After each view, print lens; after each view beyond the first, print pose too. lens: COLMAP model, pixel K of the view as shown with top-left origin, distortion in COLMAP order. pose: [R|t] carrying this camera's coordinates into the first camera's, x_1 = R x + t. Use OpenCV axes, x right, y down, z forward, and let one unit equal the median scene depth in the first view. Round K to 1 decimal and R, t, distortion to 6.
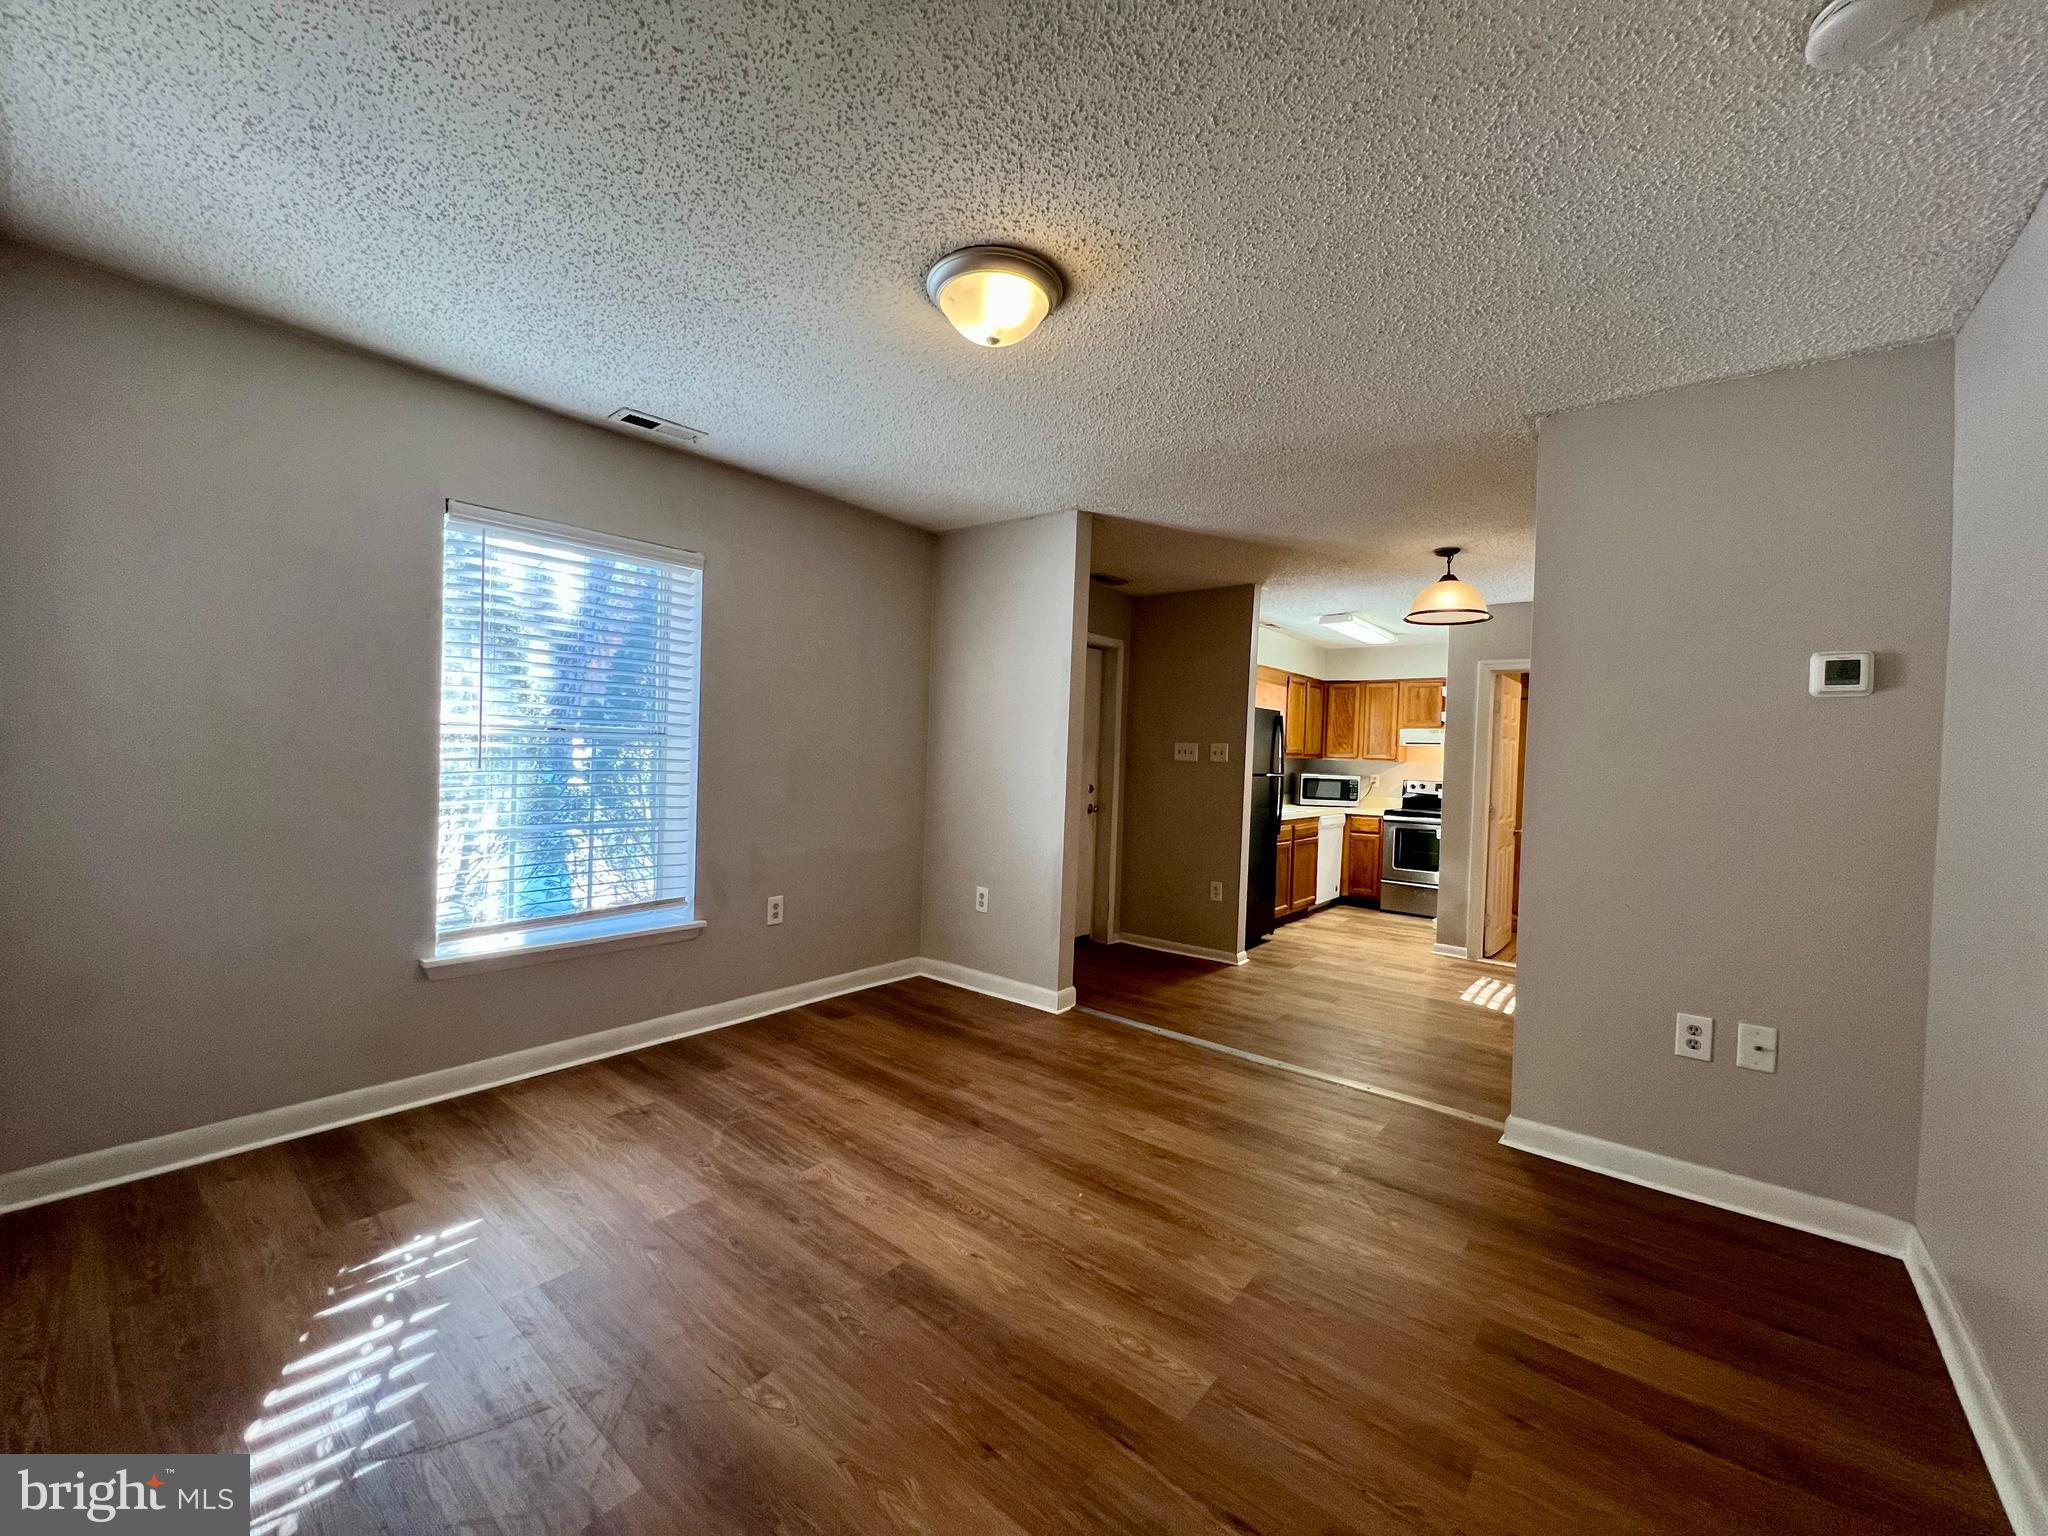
lens RADIAL K [[817.0, 0, 1016.5], [0, 817.0, 770.4], [0, 0, 1]] dist [-0.004799, 0.001319]
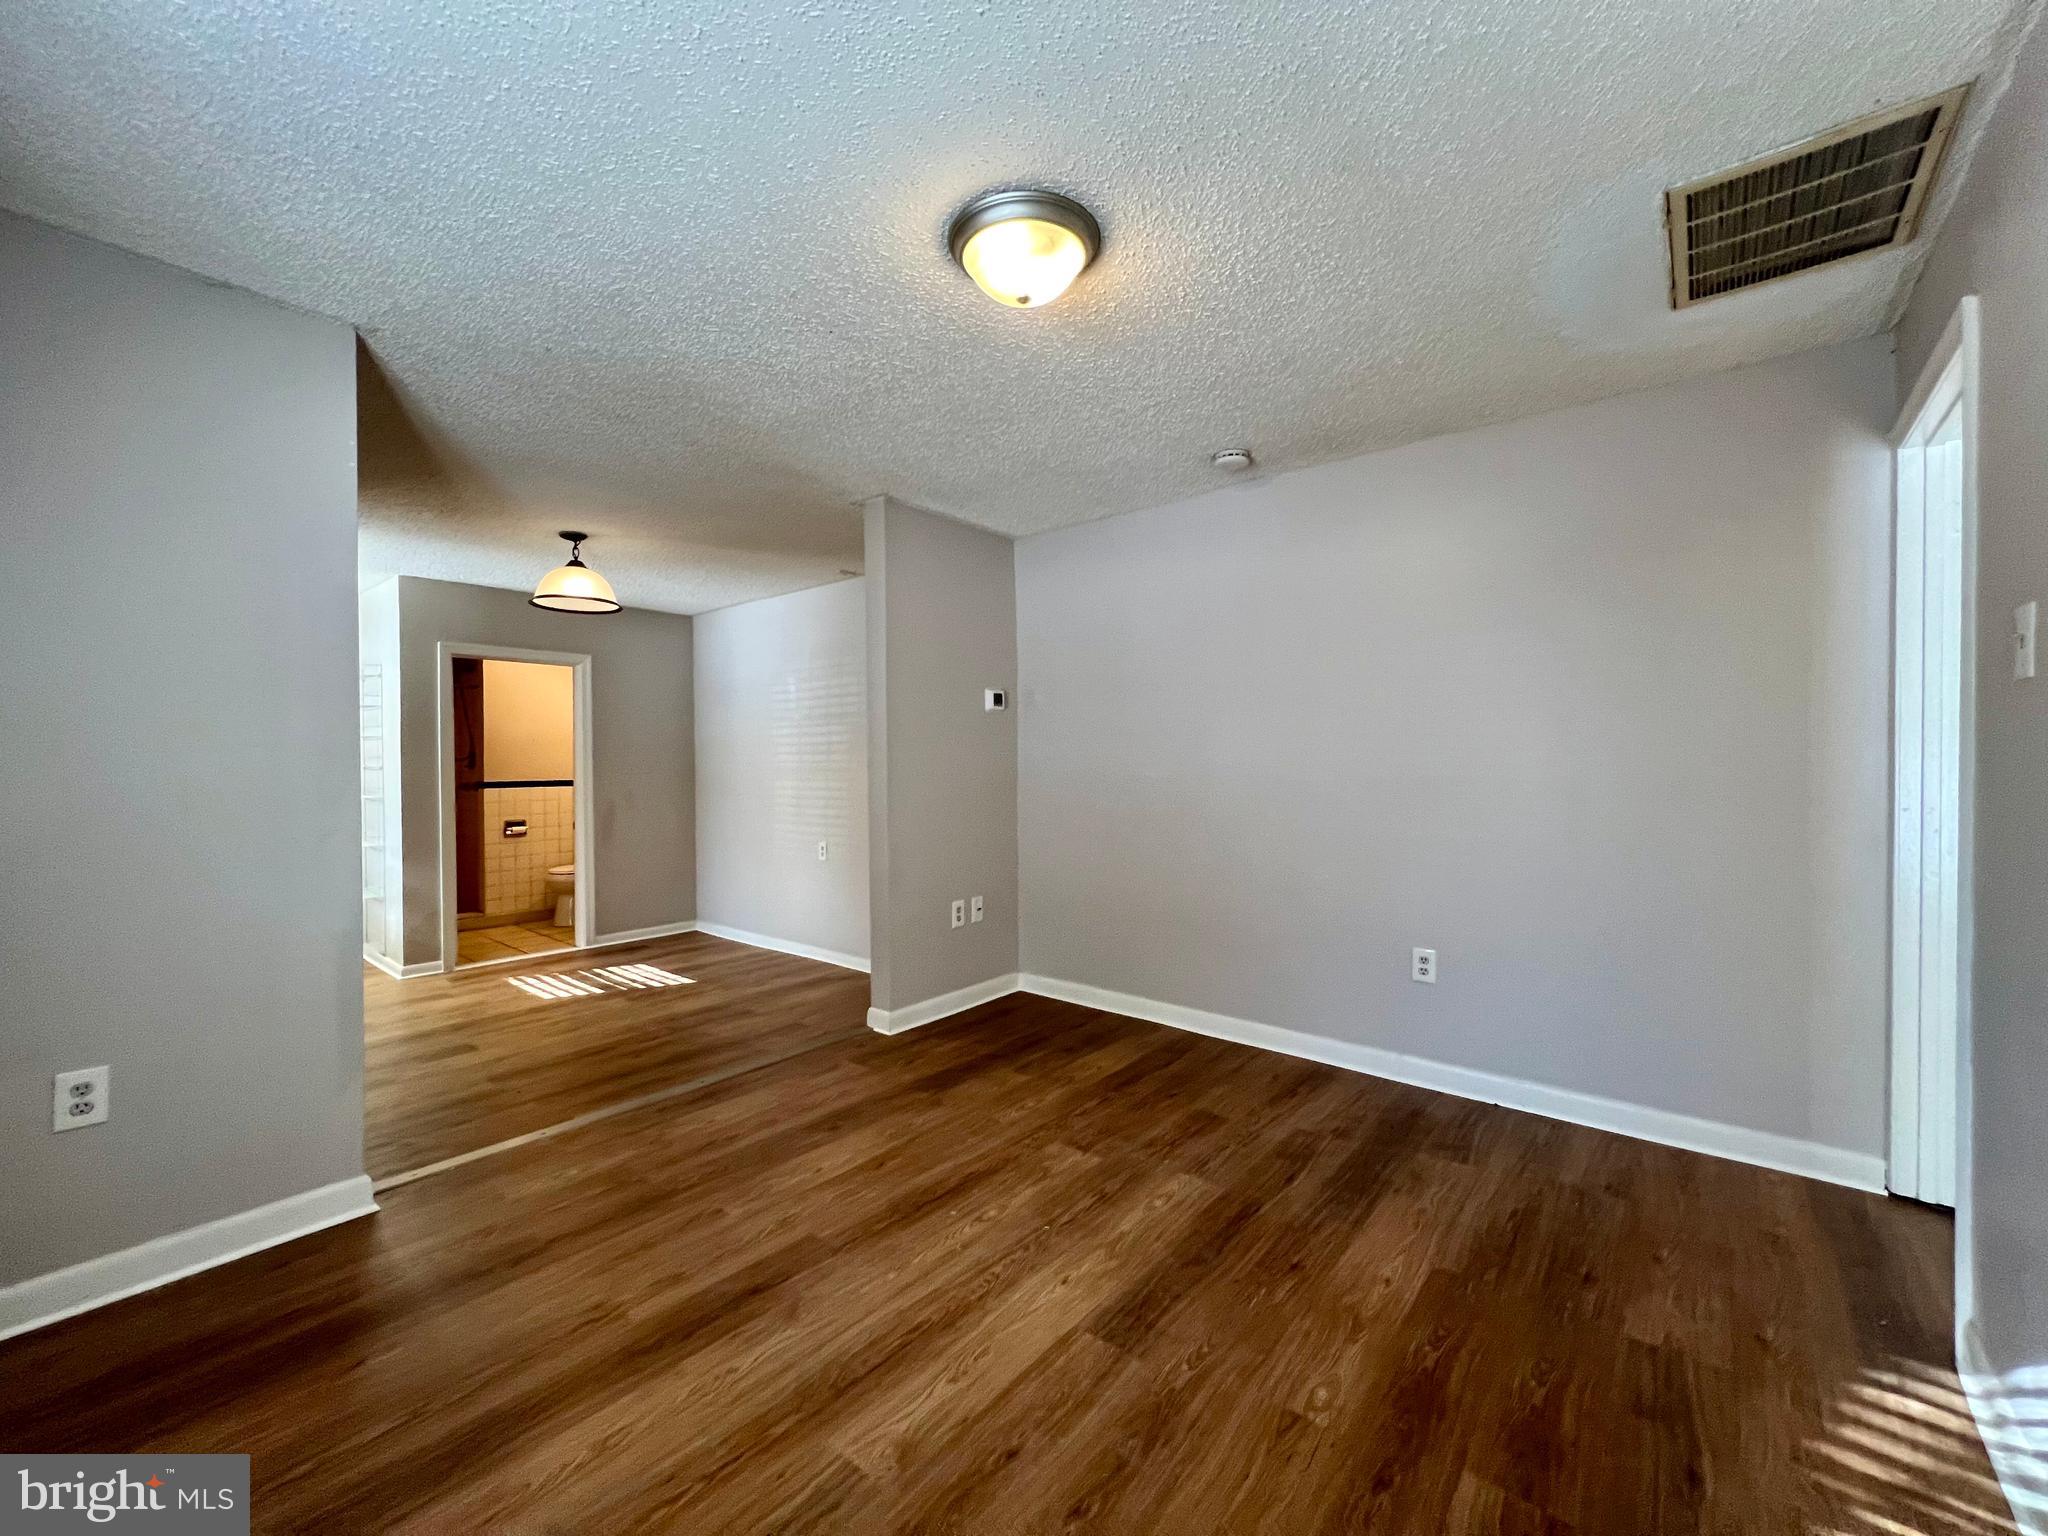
lens RADIAL K [[824.0, 0, 1018.7], [0, 824.0, 762.9], [0, 0, 1]] dist [-0.003005, -0.000473]
pose [[-0.000627, -0.037801, 0.999285, -0.656417], [0.028921, 0.998867, 0.037803, -0.030200], [-0.999582, 0.028924, 0.000467, 0.690252]]
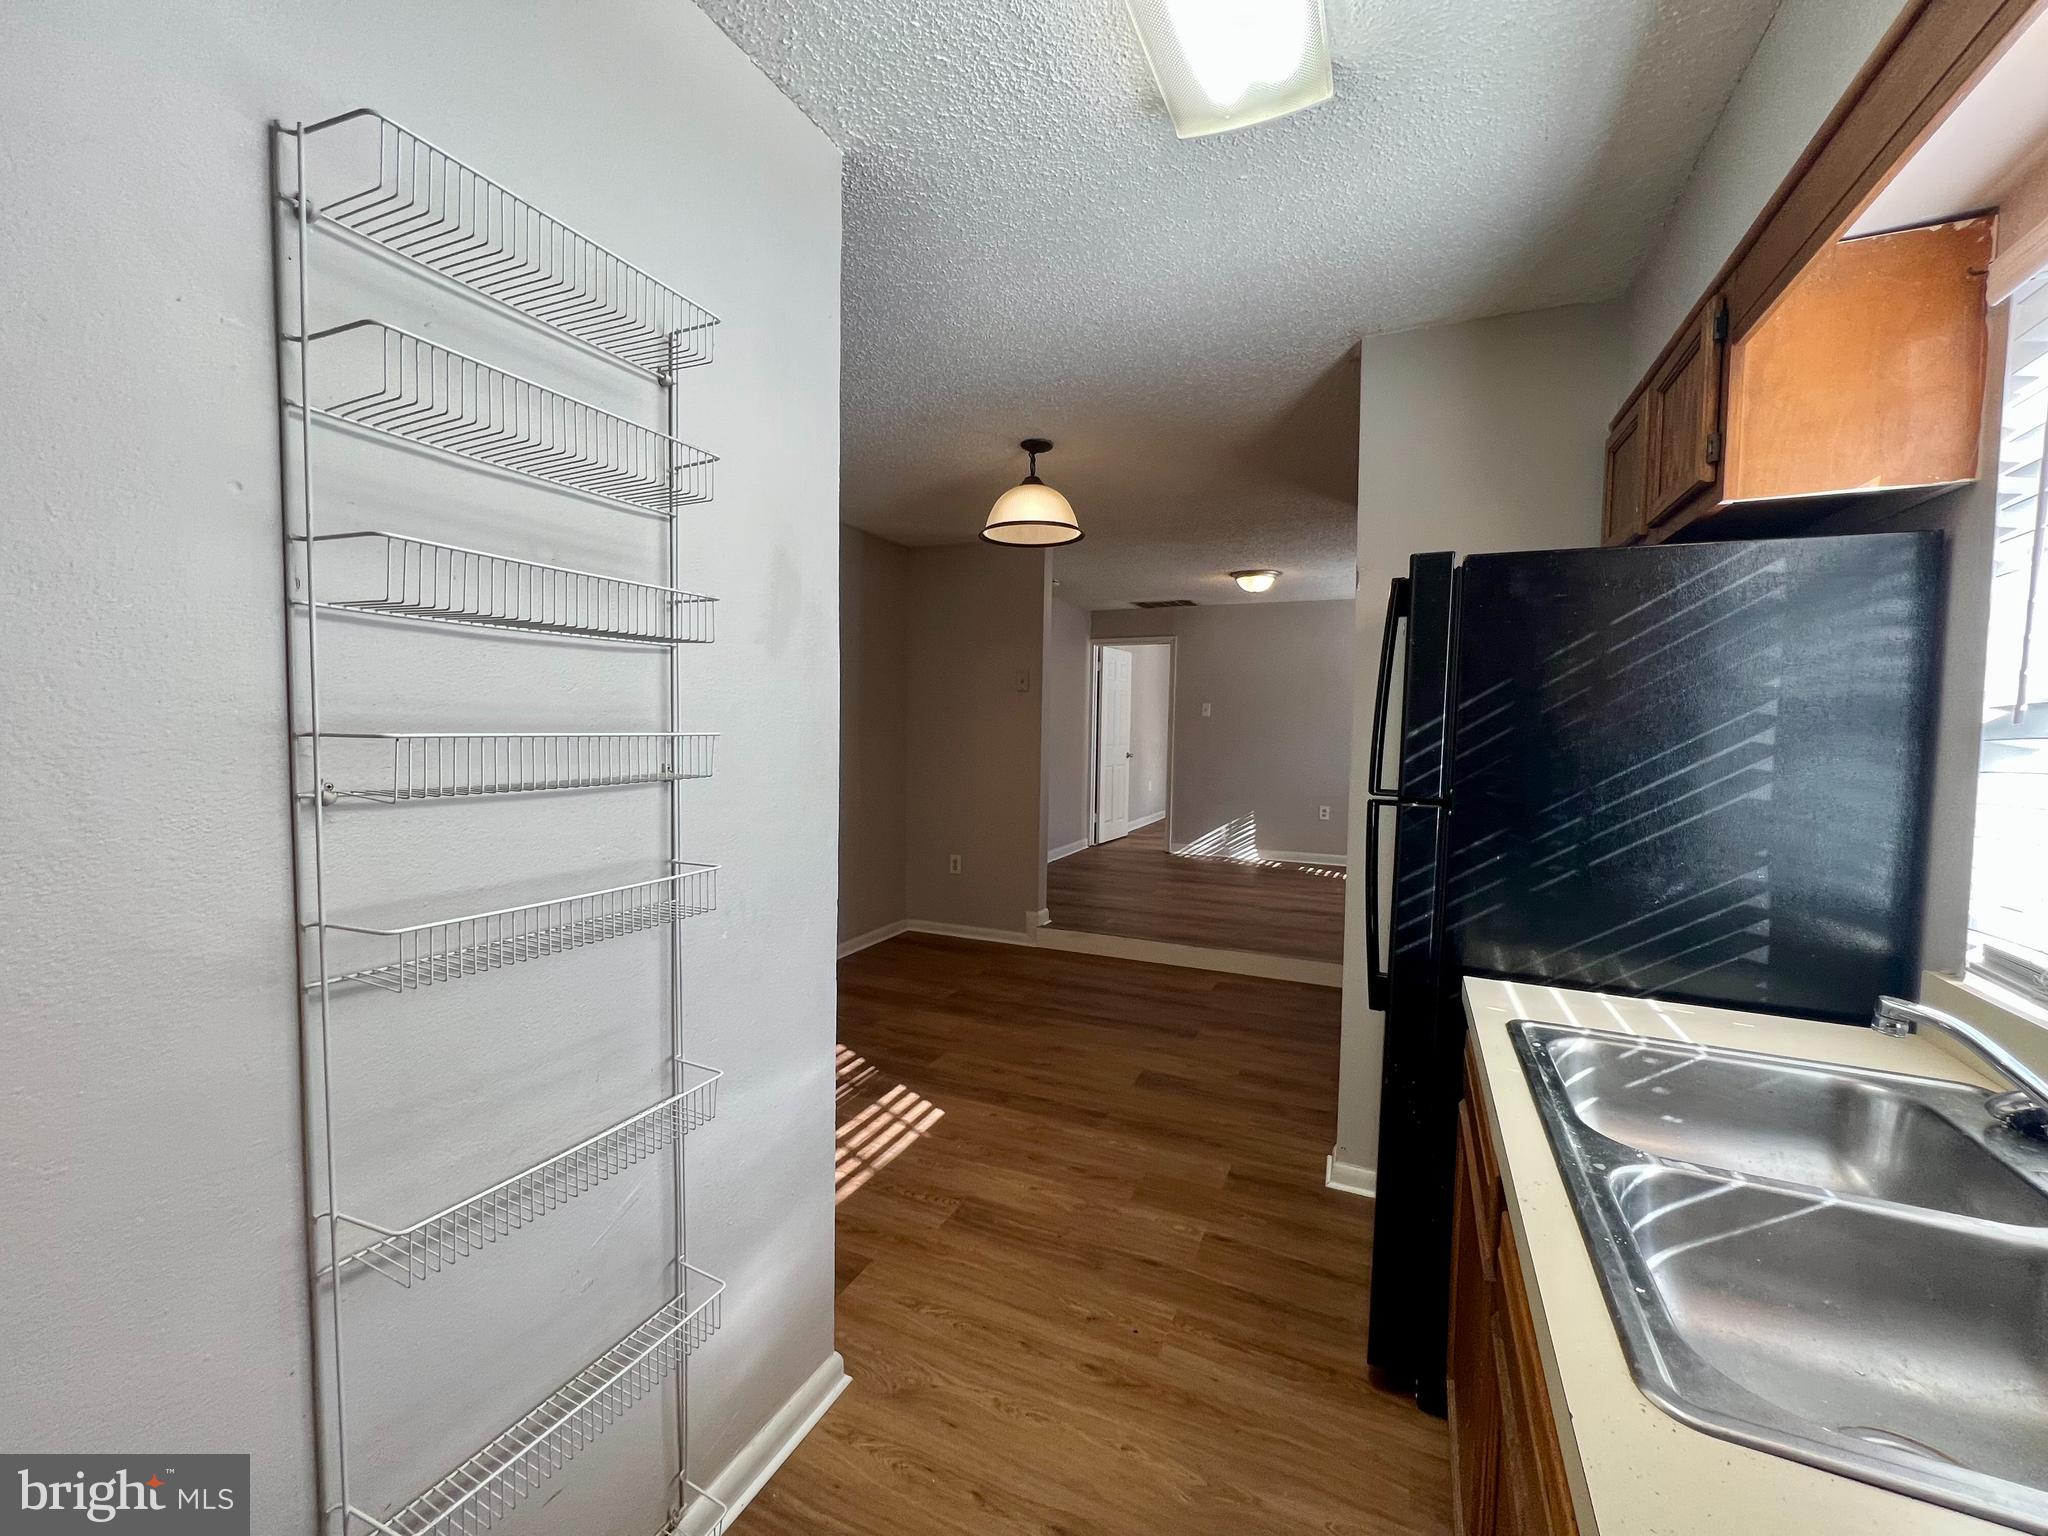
lens RADIAL K [[817.0, 0, 1040.3], [0, 817.0, 755.9], [0, 0, 1]] dist [-0.004799, 0.001319]
pose [[-0.959528, -0.037321, -0.279131, 1.046103], [-0.055072, 0.996910, 0.056021, -0.036499], [0.276177, 0.069126, -0.958618, 2.512057]]
